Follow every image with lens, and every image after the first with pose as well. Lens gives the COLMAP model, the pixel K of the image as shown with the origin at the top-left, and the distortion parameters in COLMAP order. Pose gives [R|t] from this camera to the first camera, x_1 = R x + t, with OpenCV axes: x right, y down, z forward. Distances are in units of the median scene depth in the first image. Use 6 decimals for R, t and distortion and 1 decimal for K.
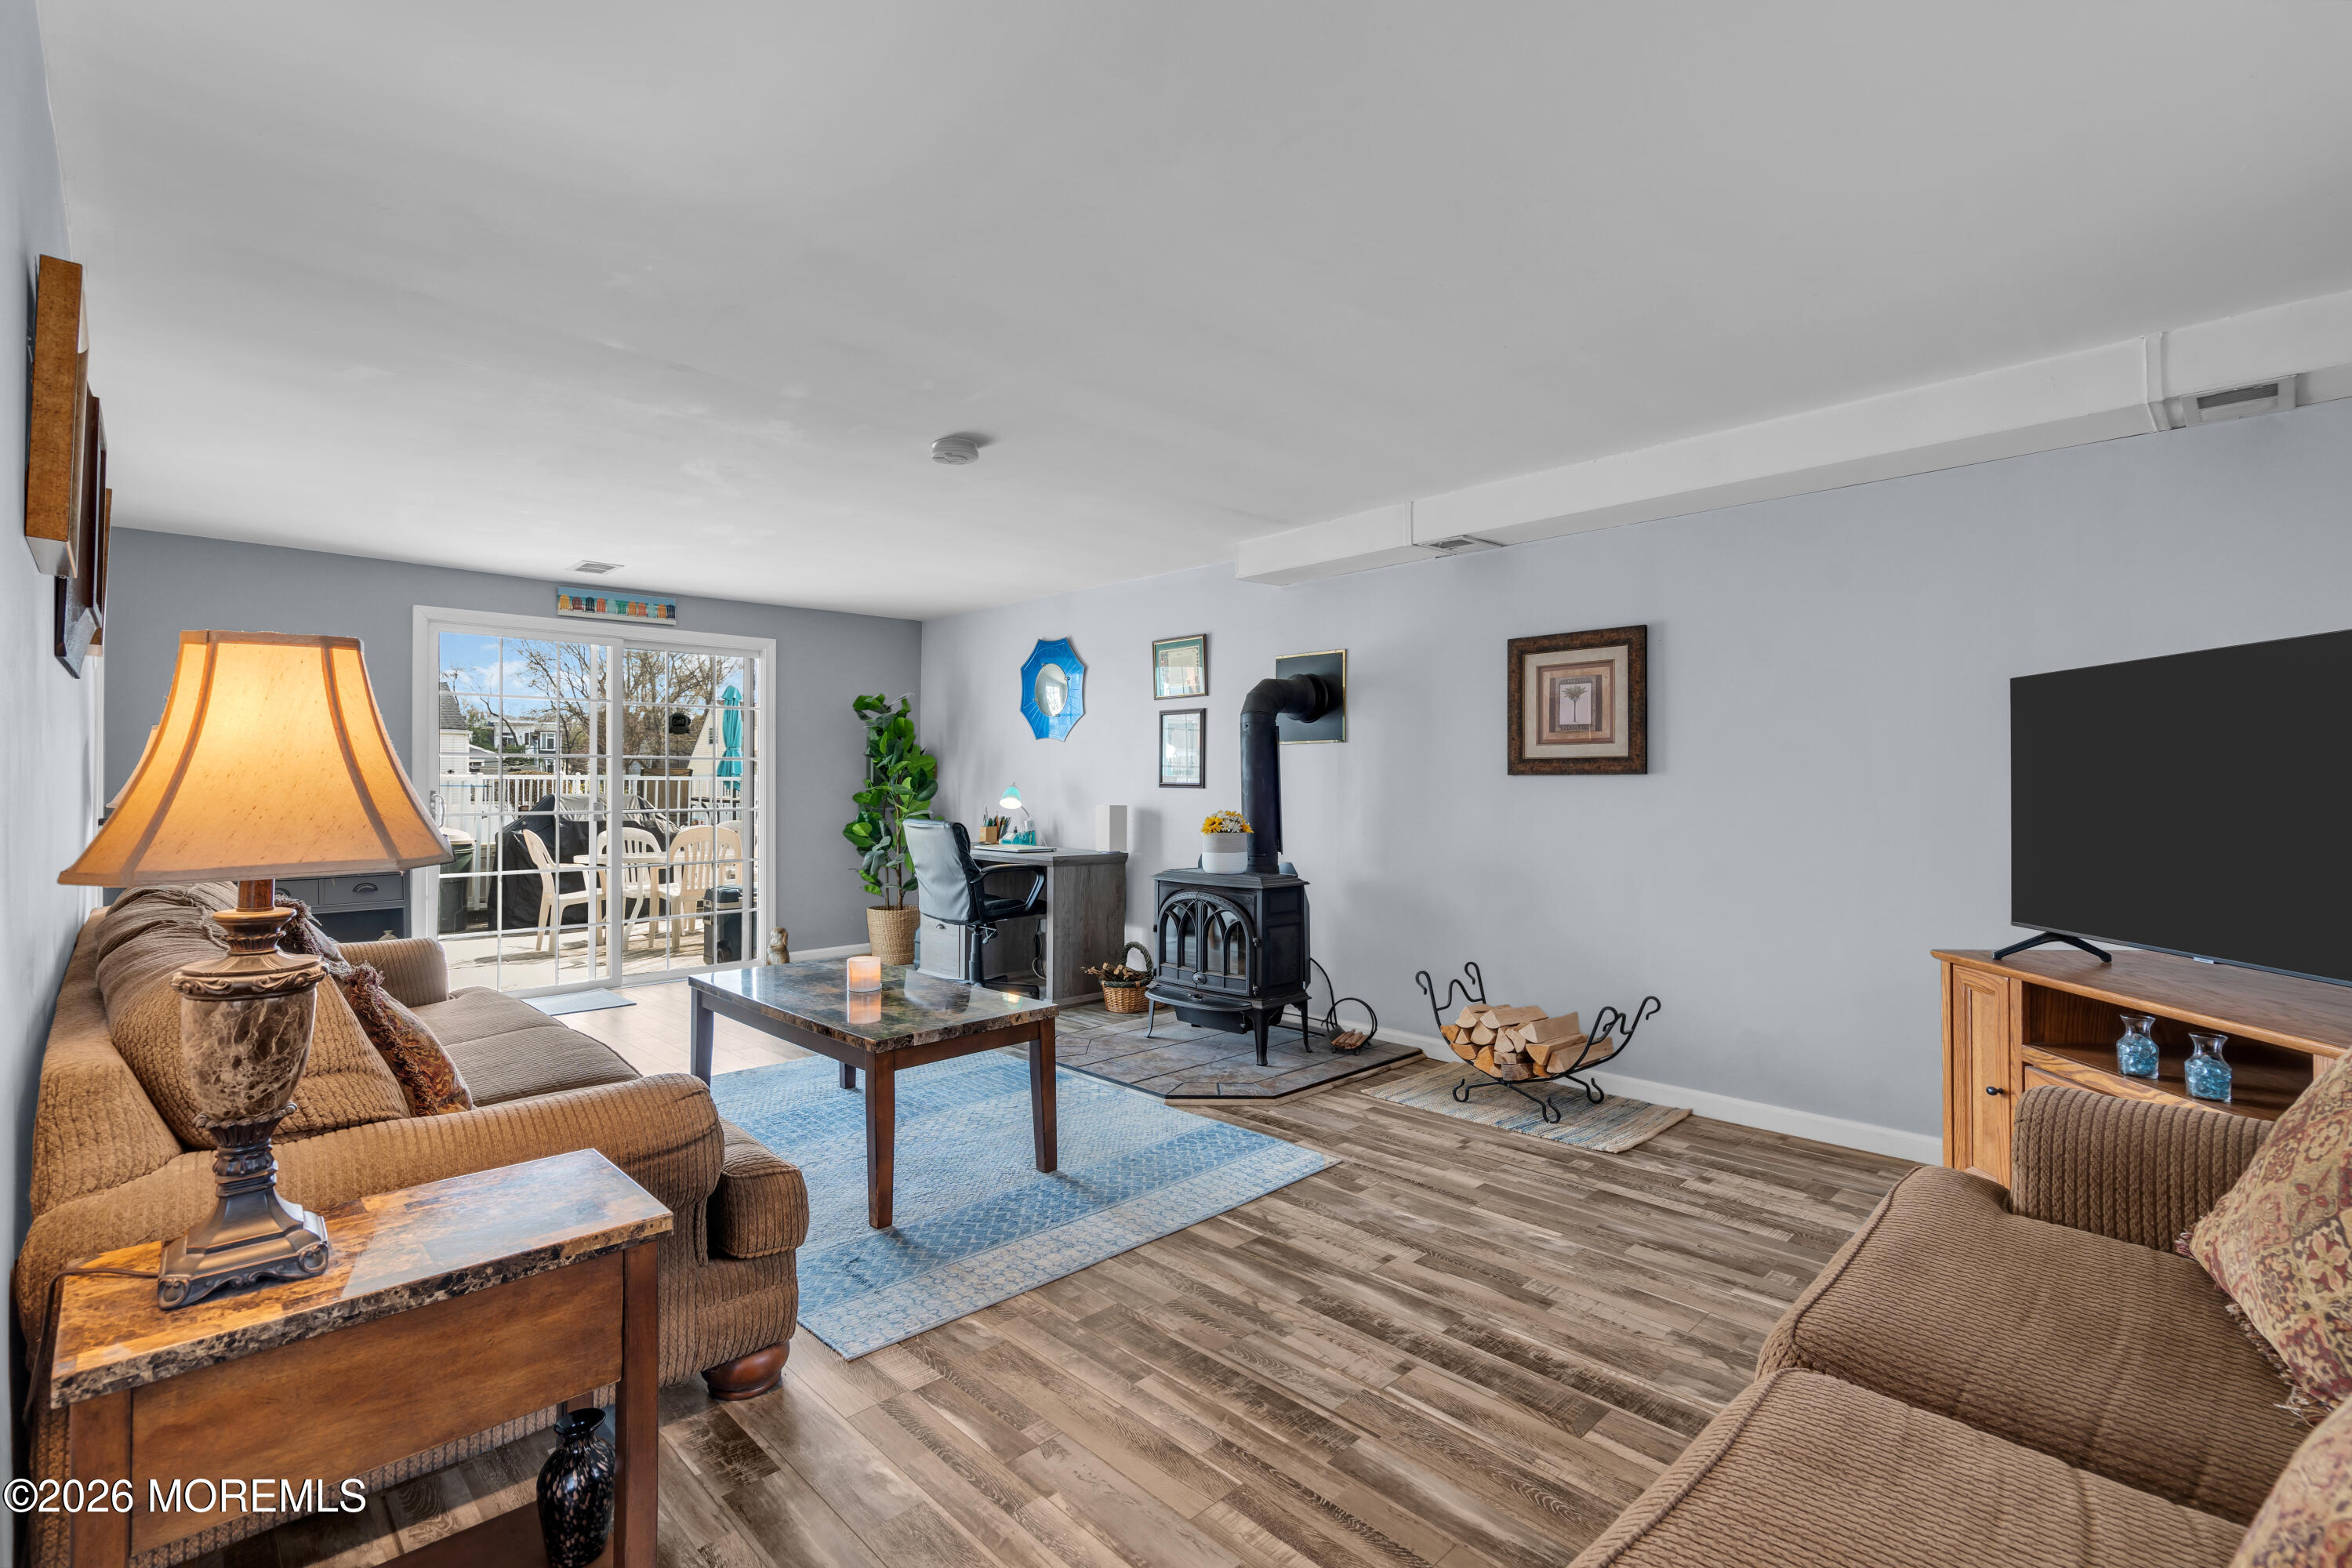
lens RADIAL K [[1072.2, 0, 1166.7], [0, 1072.2, 777.9], [0, 0, 1]] dist [-0.006515, 0.000727]
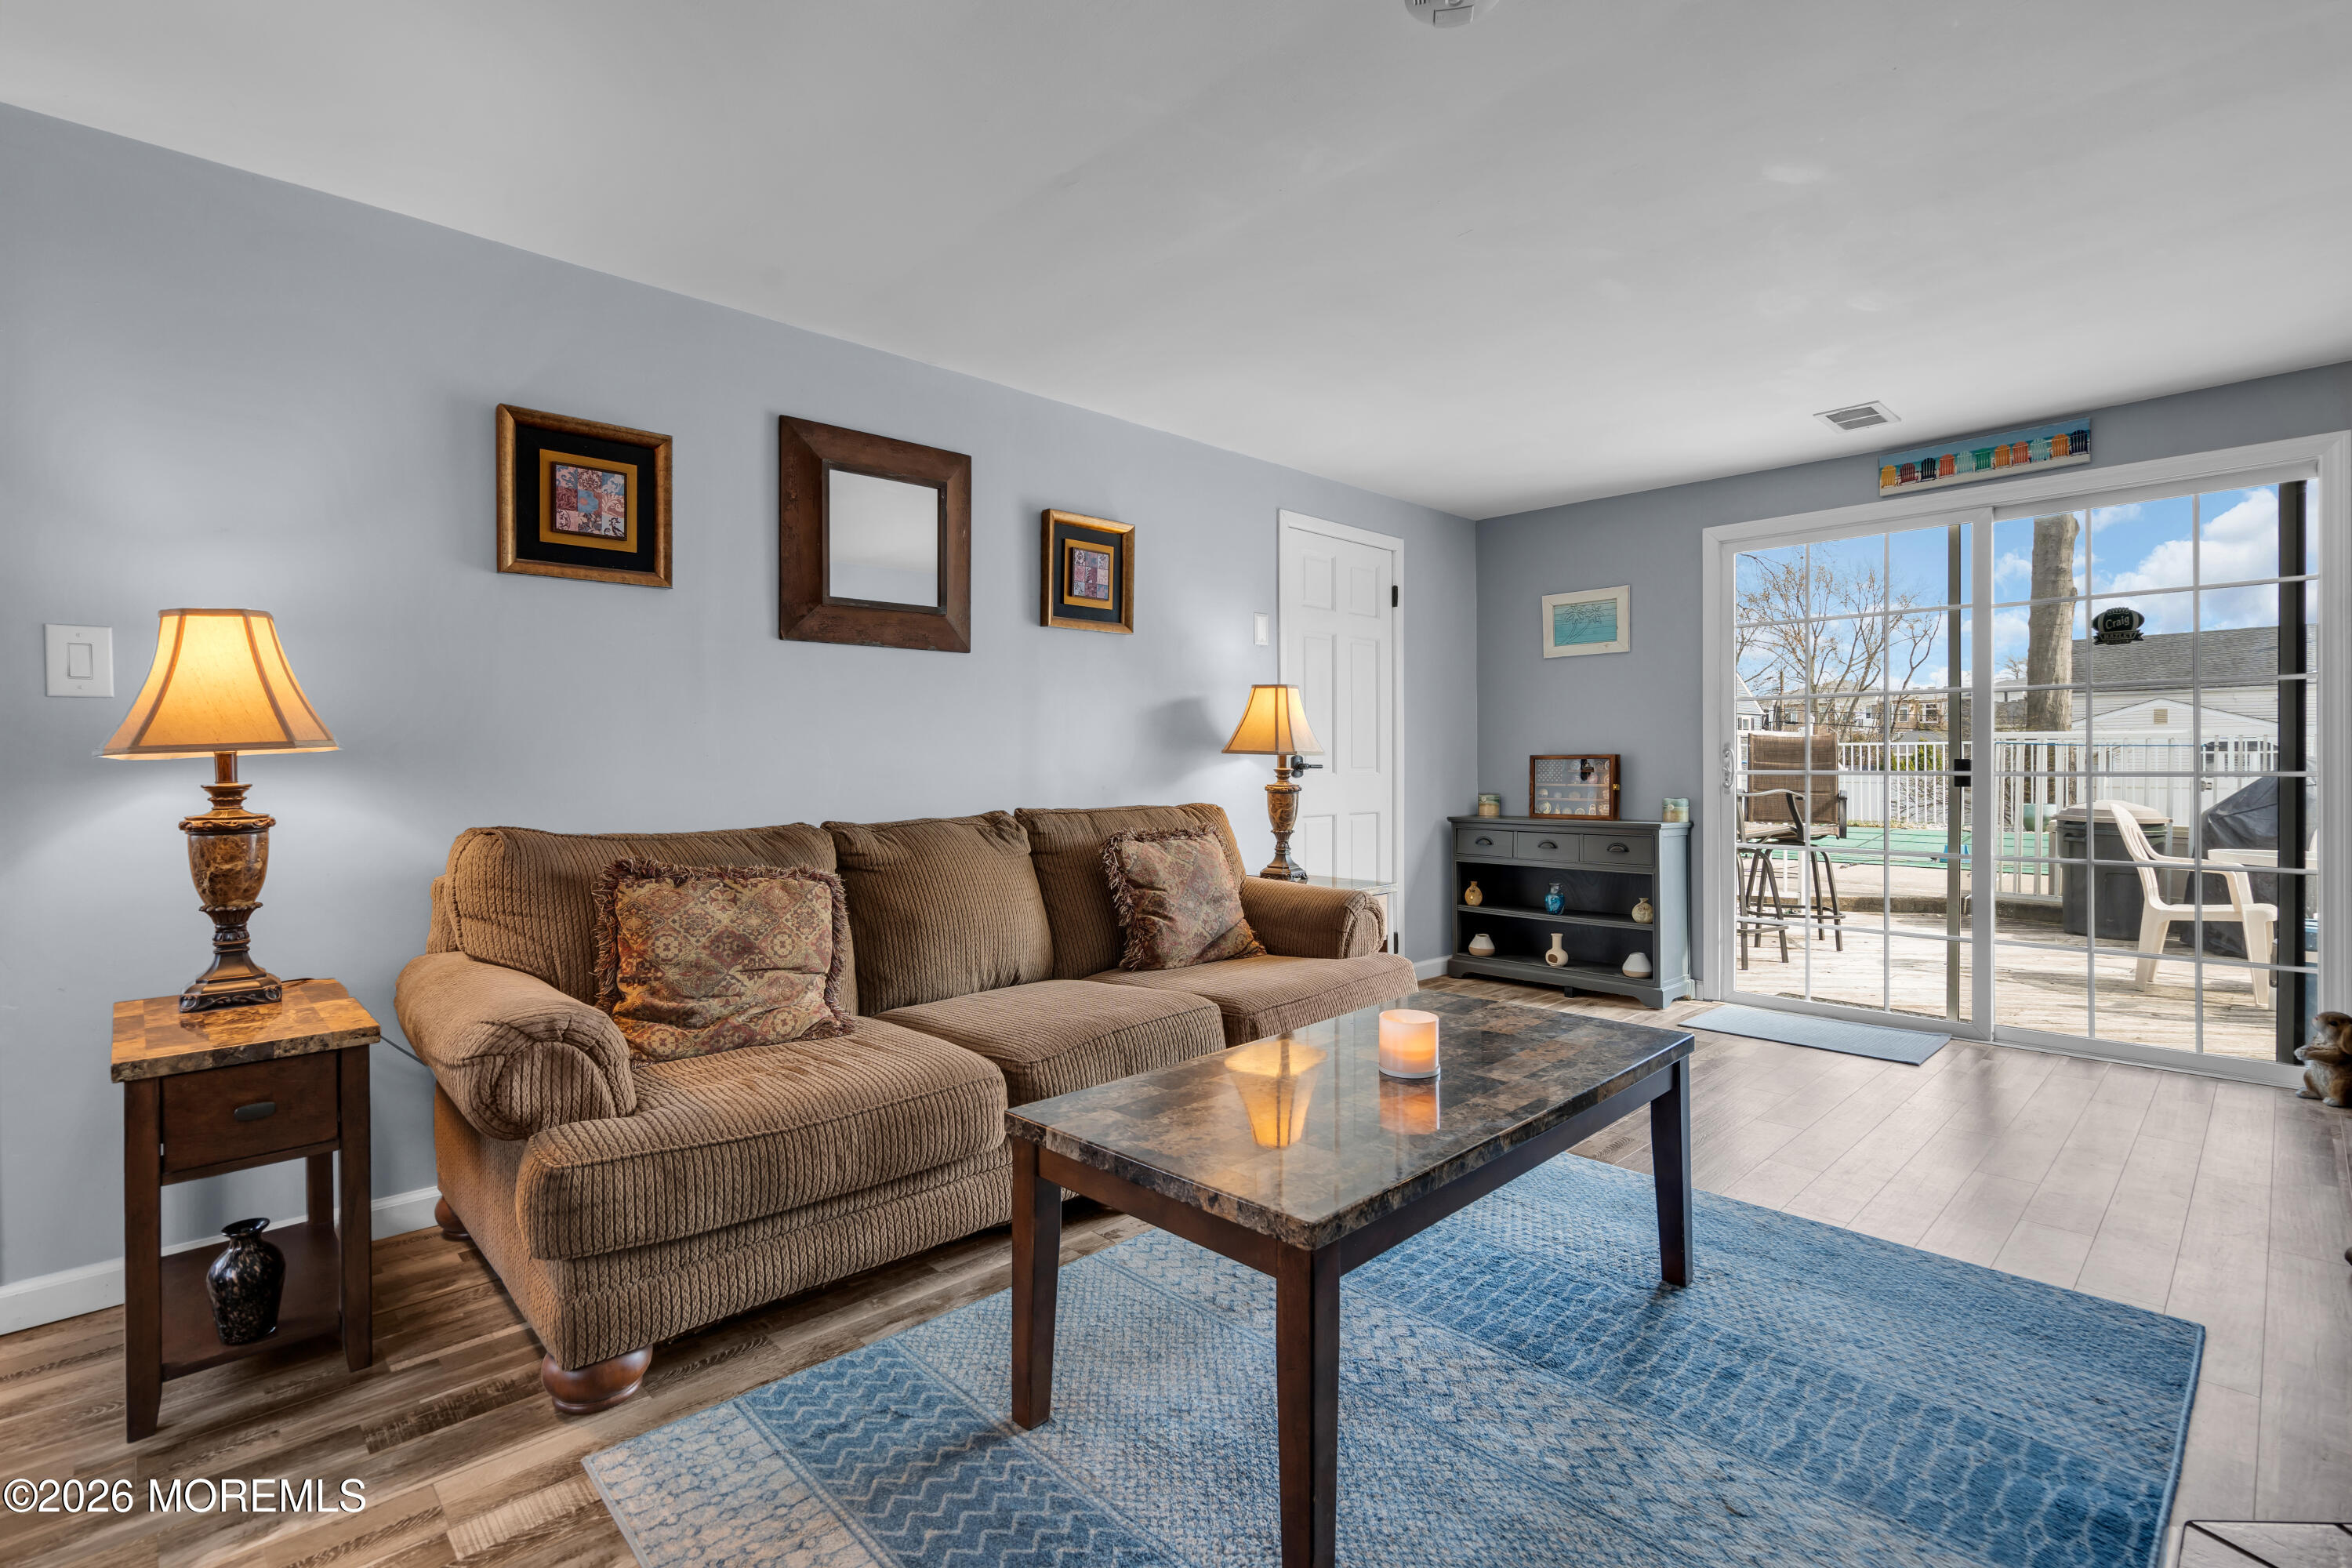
lens RADIAL K [[1083.2, 0, 1158.2], [0, 1083.2, 764.9], [0, 0, 1]] dist [0.000687, 0.000472]
pose [[-0.018523, 0.004310, -0.999819, 0.356279], [0.008200, 0.999958, 0.004158, 0.044796], [0.999795, -0.008121, -0.018558, 1.118325]]
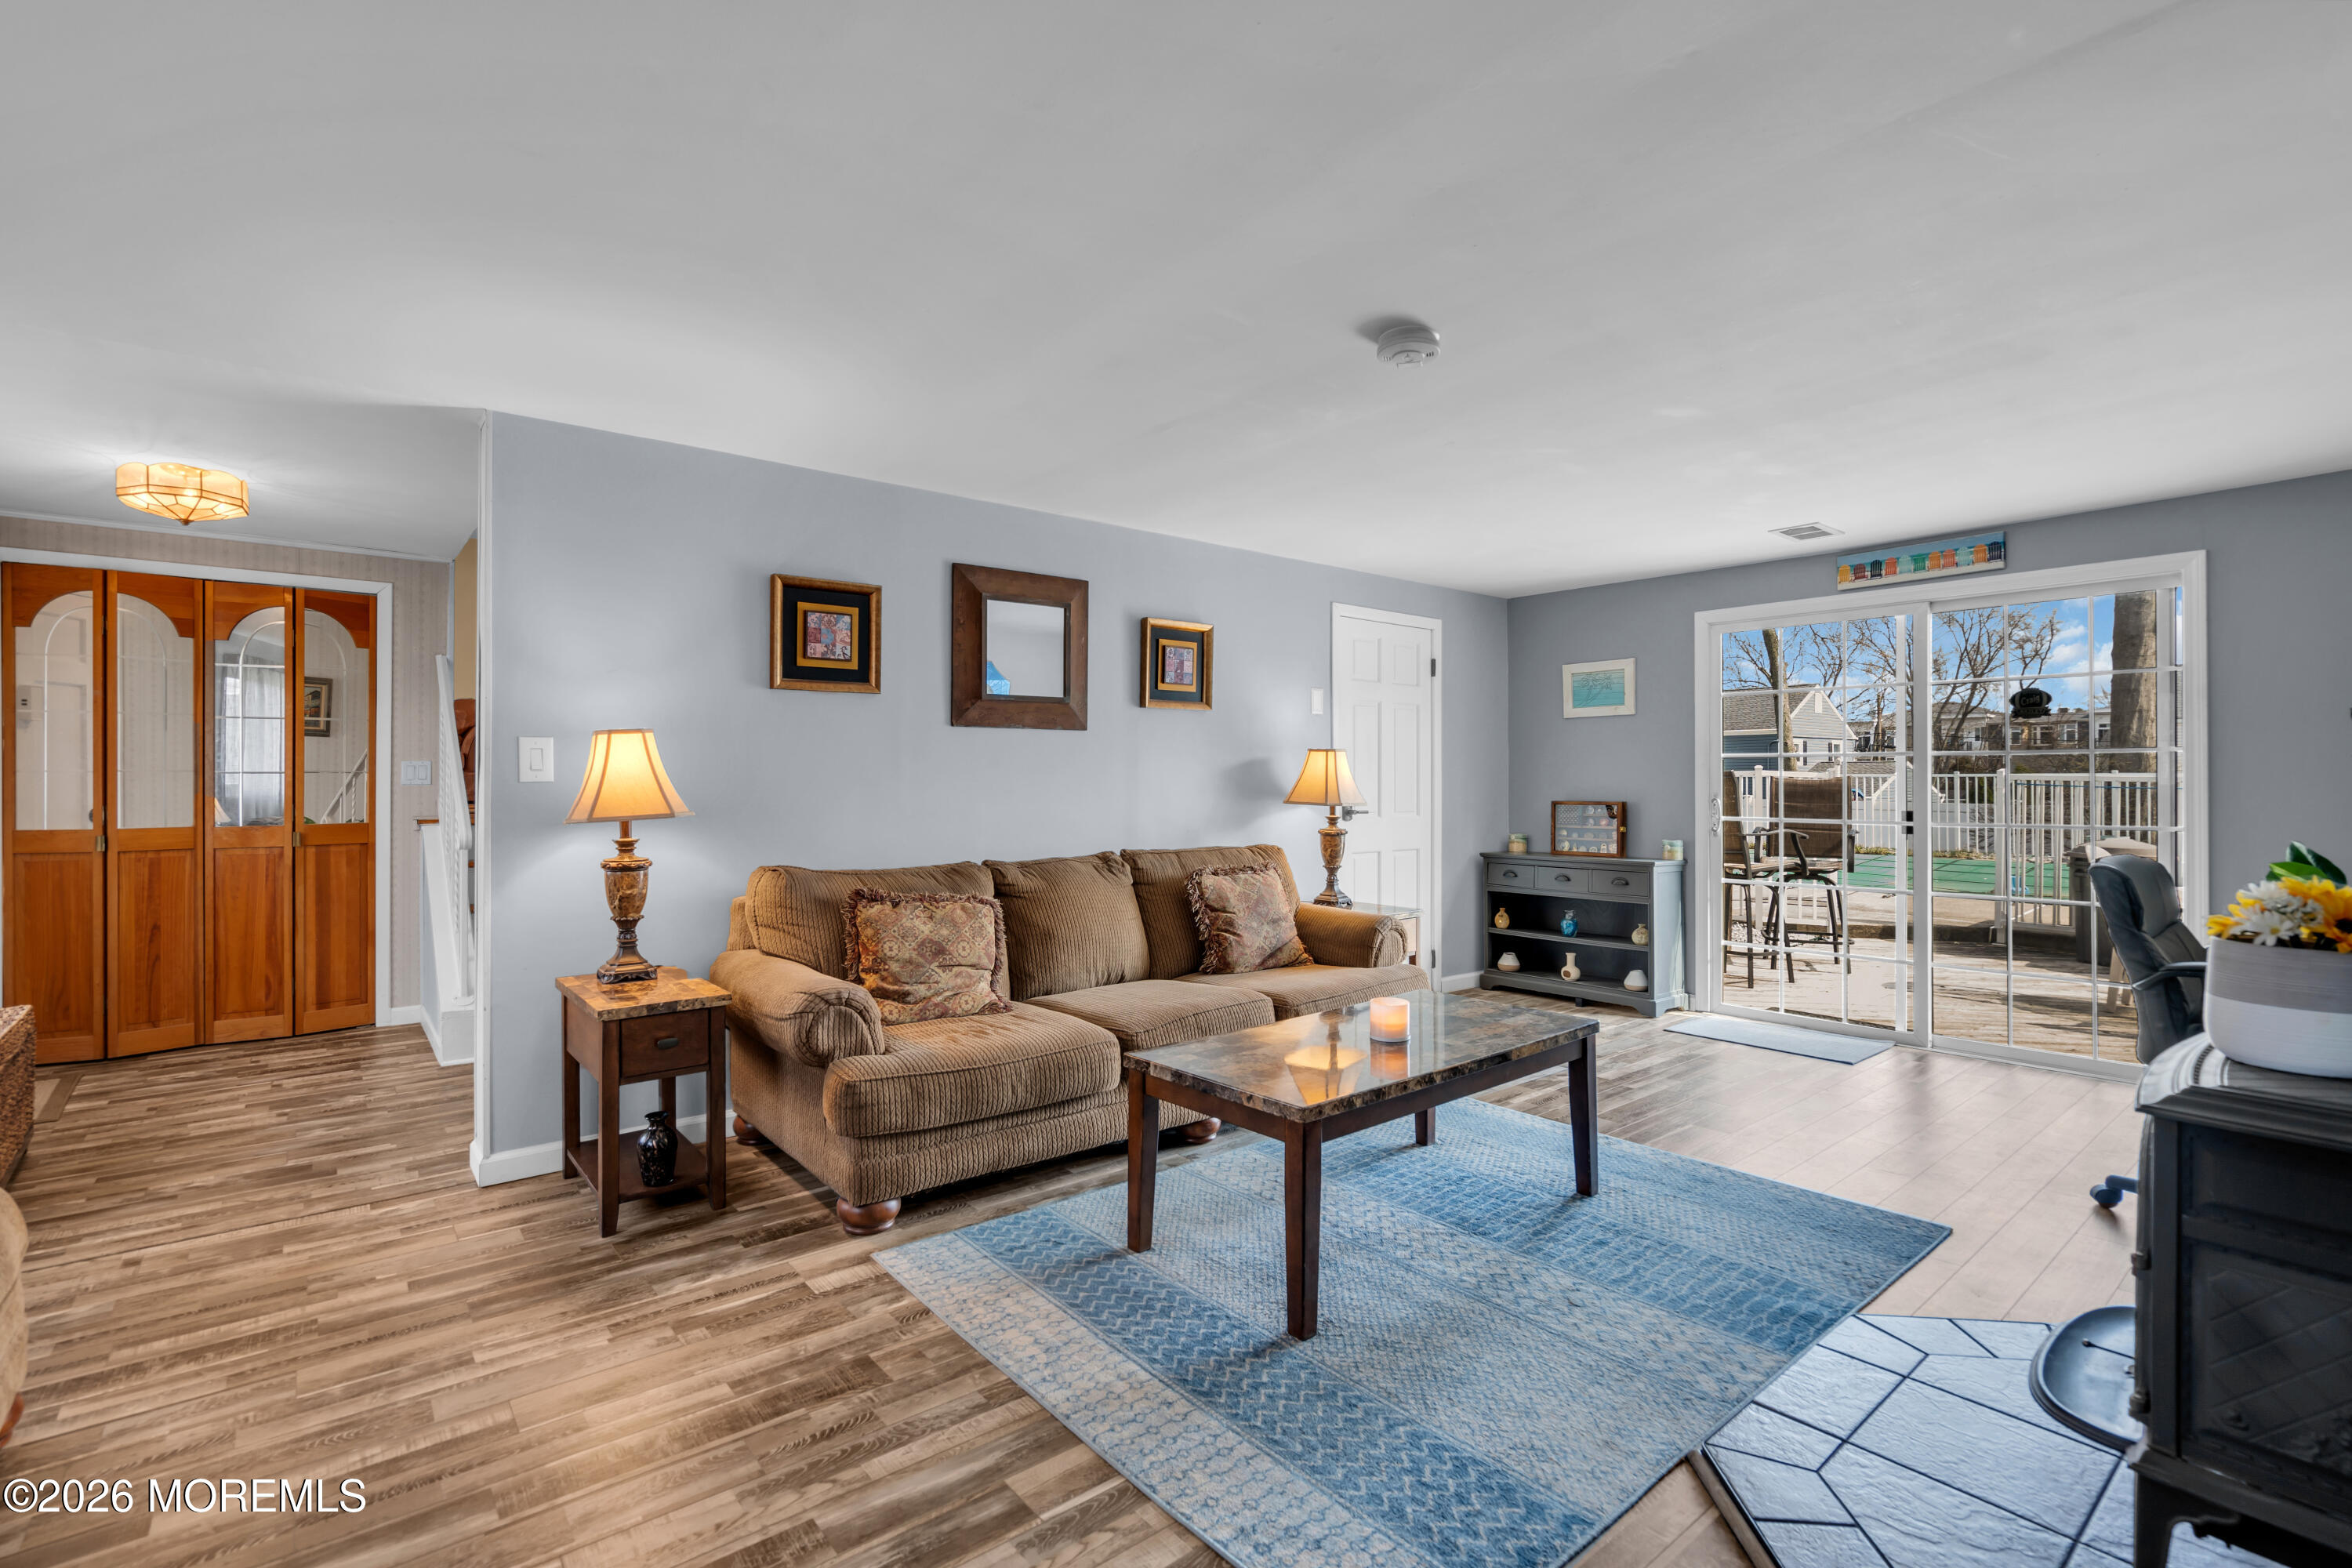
lens RADIAL K [[1072.2, 0, 1161.4], [0, 1072.2, 779.8], [0, 0, 1]] dist [-0.006515, 0.000727]
pose [[-0.095593, 0.000187, -0.995420, 0.714753], [0.004481, 0.999990, -0.000243, -0.005058], [0.995410, -0.004484, -0.095593, 1.146339]]
